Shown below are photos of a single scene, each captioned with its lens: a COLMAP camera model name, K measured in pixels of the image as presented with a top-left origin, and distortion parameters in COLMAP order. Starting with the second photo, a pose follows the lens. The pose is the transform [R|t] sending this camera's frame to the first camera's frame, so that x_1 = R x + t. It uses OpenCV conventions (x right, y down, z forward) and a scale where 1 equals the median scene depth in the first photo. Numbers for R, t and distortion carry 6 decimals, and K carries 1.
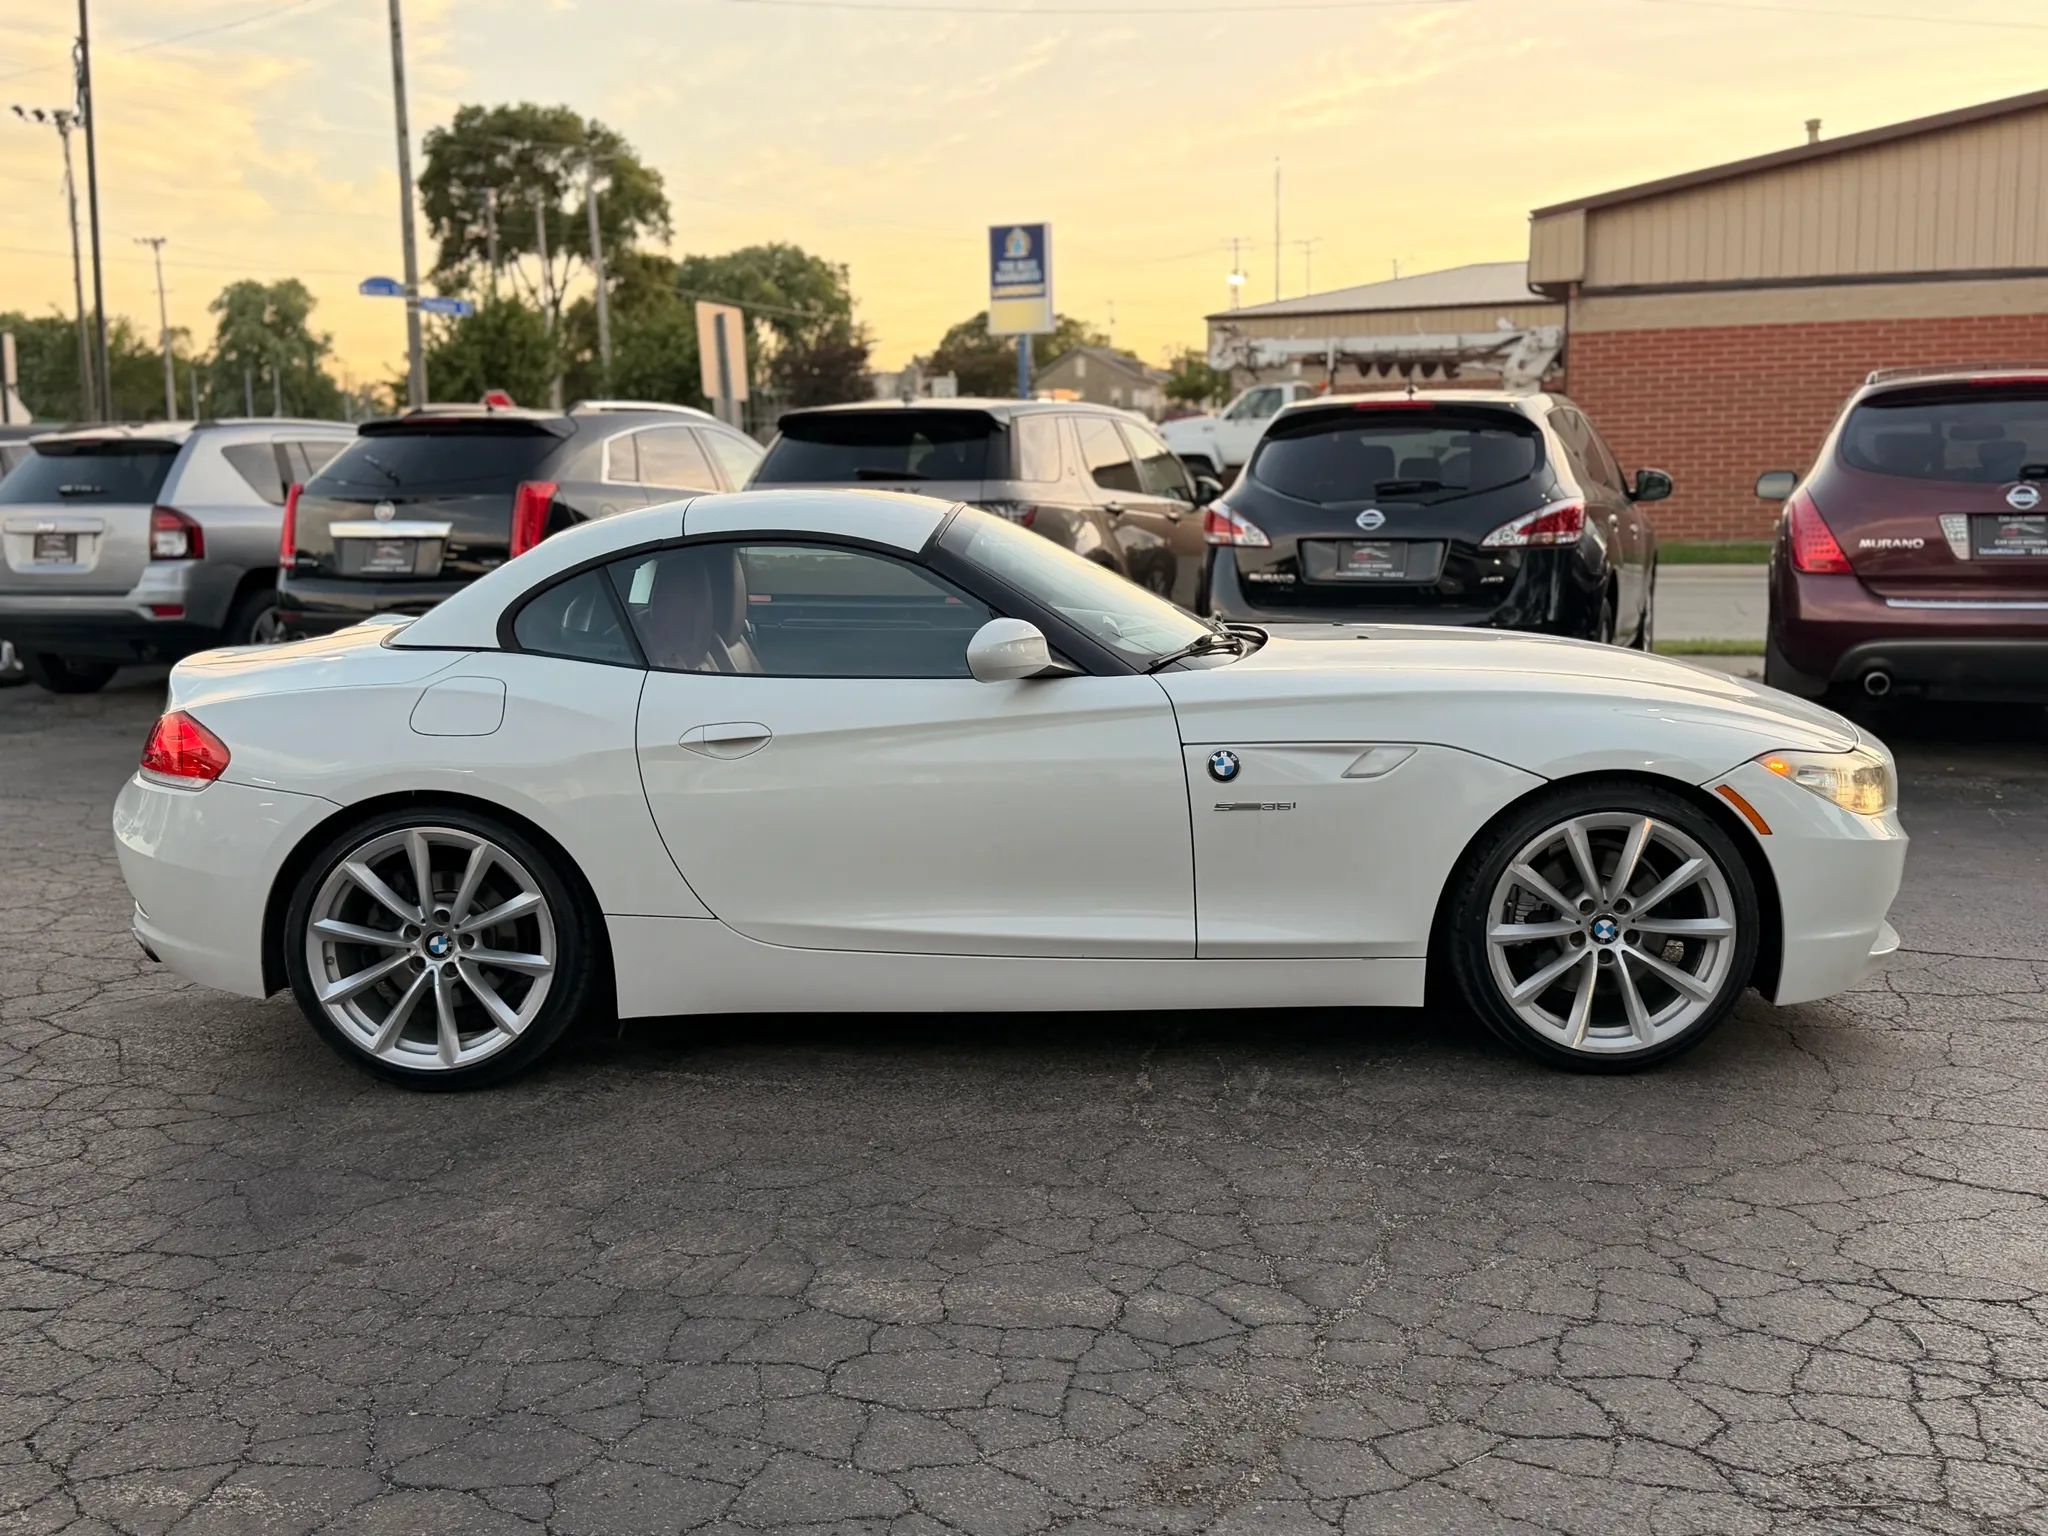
lens RADIAL K [[2112.6, 0, 1024.0], [0, 2112.6, 768.0], [0, 0, 1]] dist [0.099609, -0.031584]
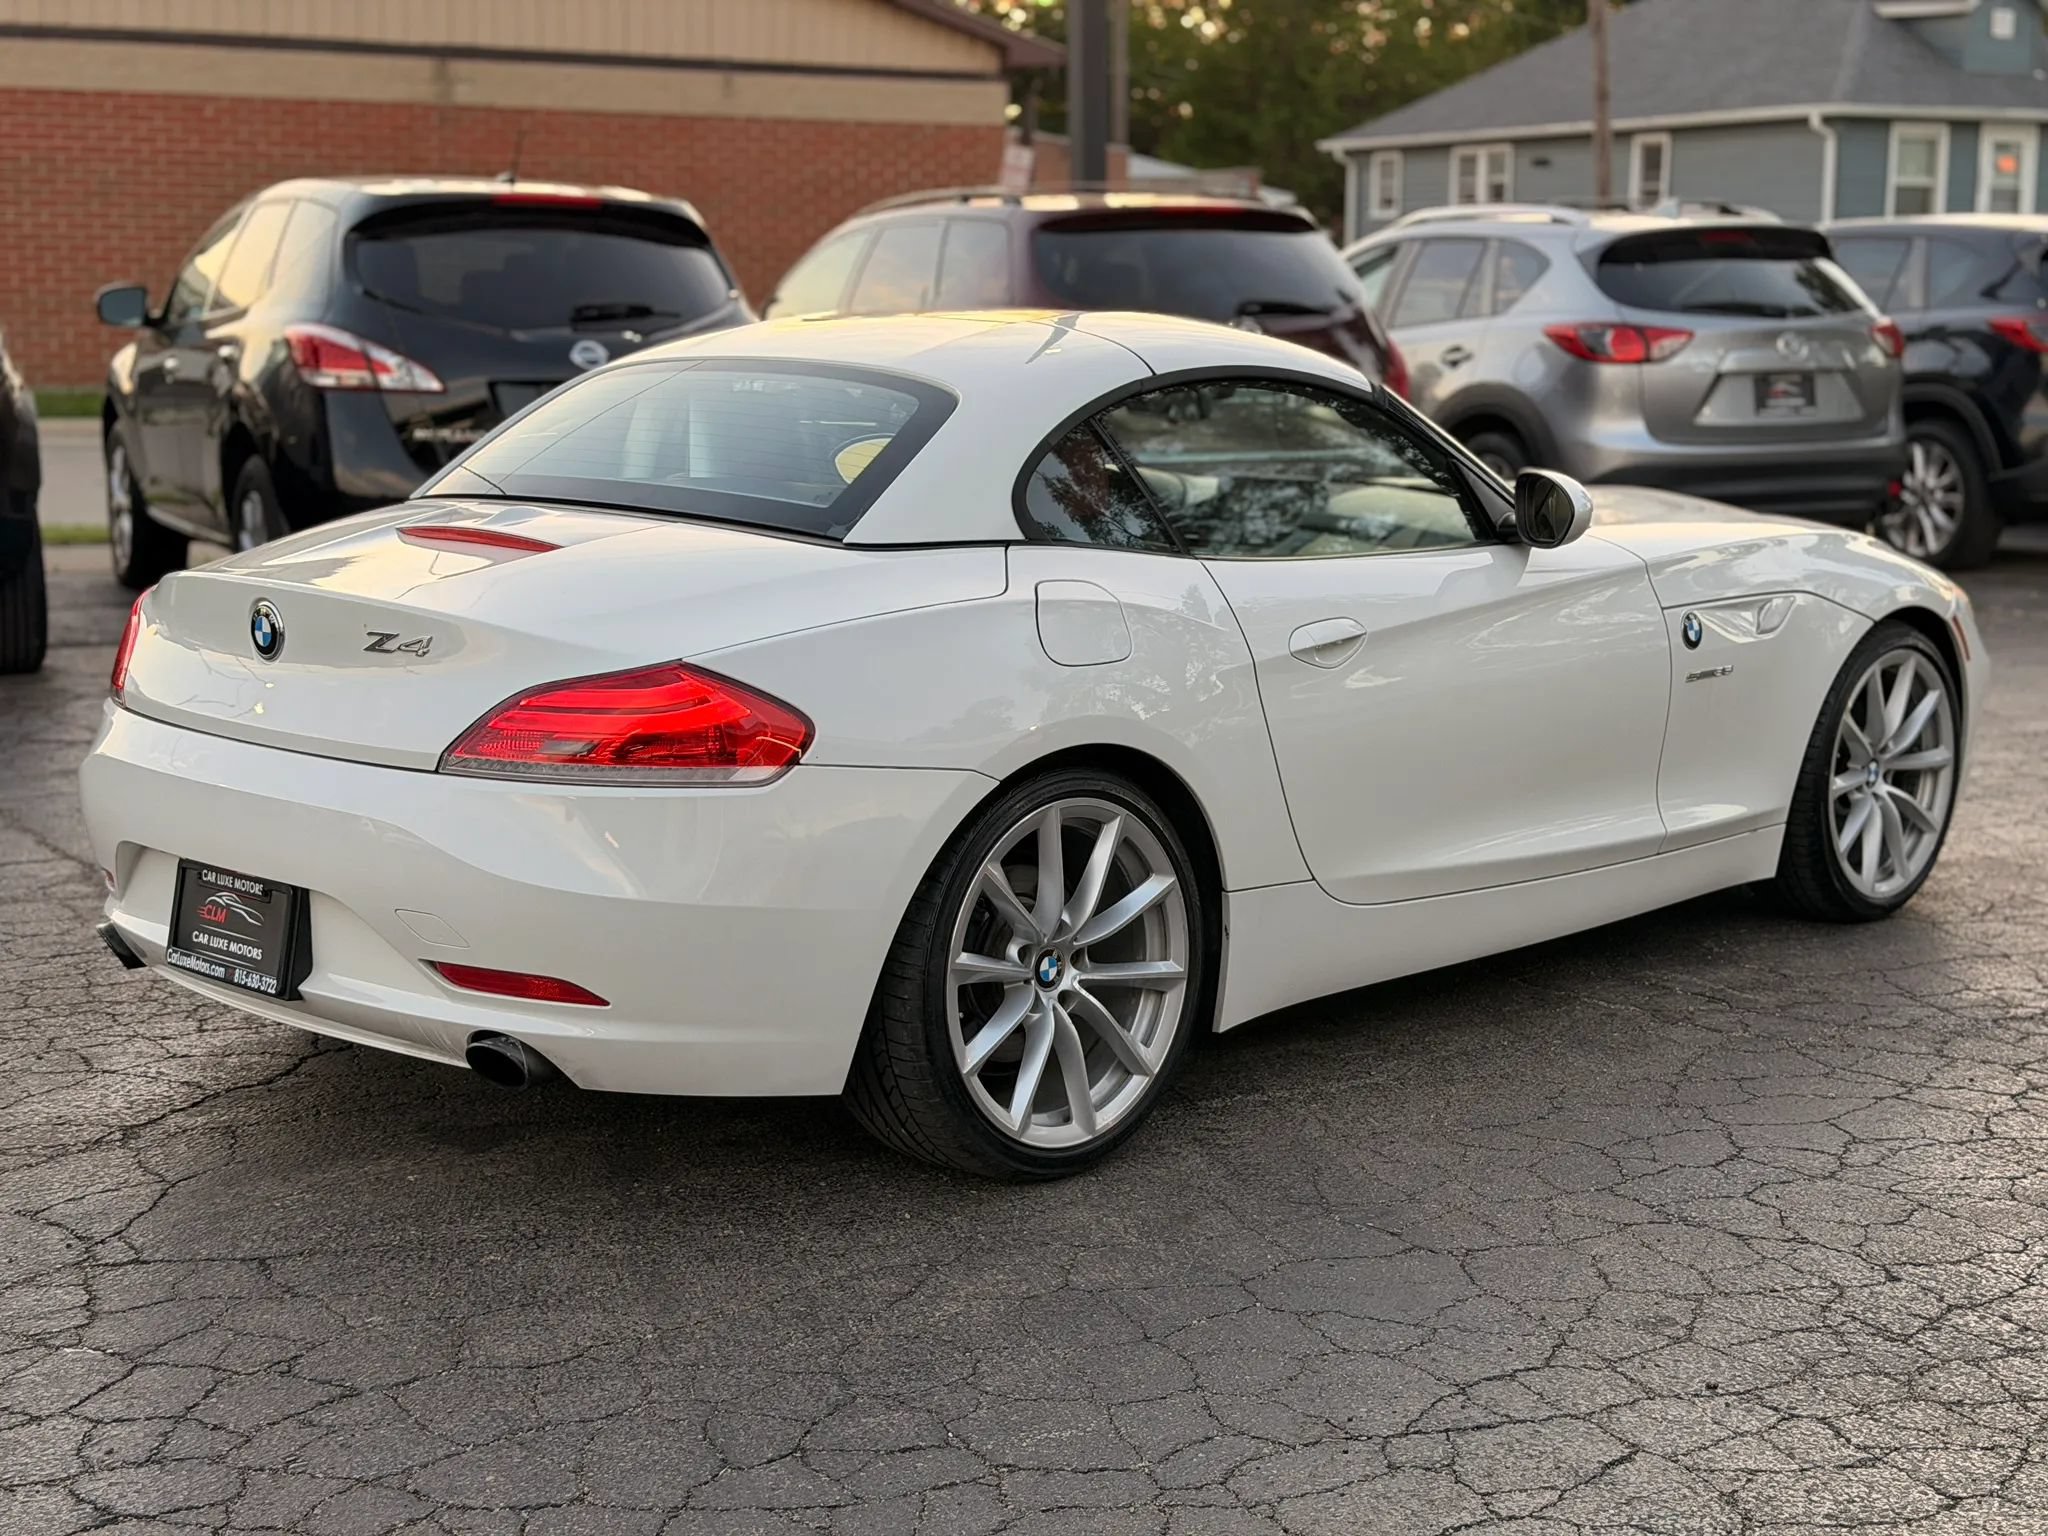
lens RADIAL K [[2968.2, 0, 1024.0], [0, 2968.2, 768.0], [0, 0, 1]] dist [0.057755, 0.040664]
pose [[0.690958, -0.101847, 0.715685, -0.519747], [0.087258, 0.994537, 0.057287, -0.020589], [-0.717609, 0.022867, 0.696070, 0.177096]]
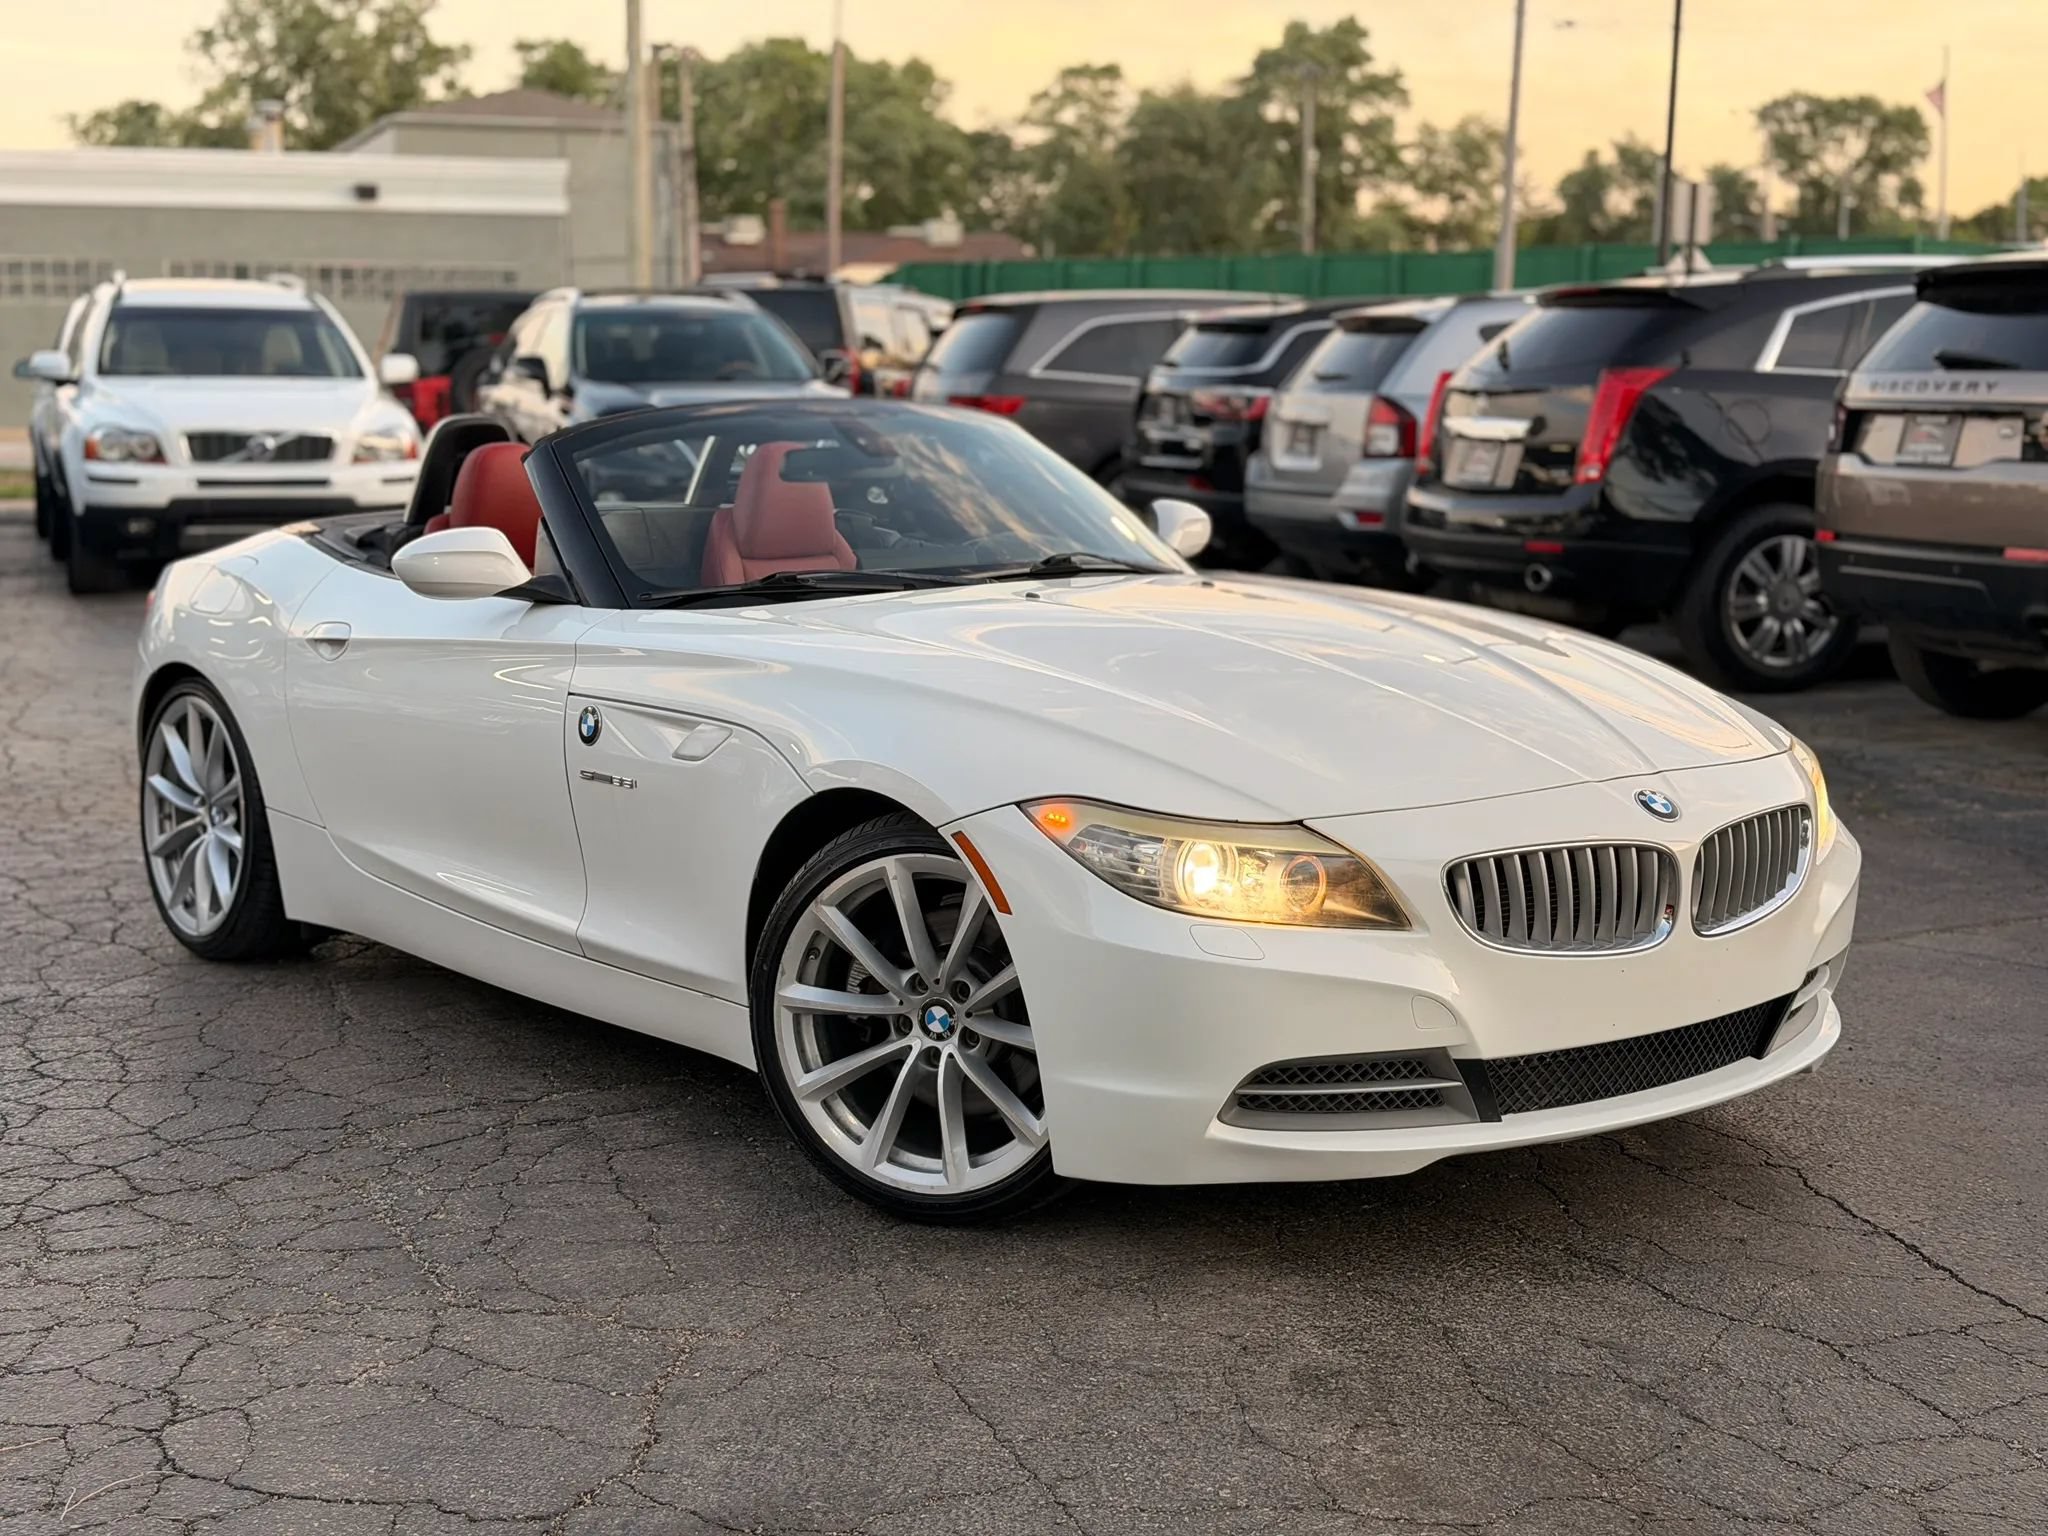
lens RADIAL K [[2897.4, 0, 1035.4], [0, 2897.4, 739.8], [0, 0, 1]] dist [0.154501, -0.077906]
pose [[0.629435, 0.113590, -0.768706, 0.559608], [-0.117344, 0.991808, 0.050473, -0.037886], [0.768142, 0.058434, 0.637608, 0.218462]]
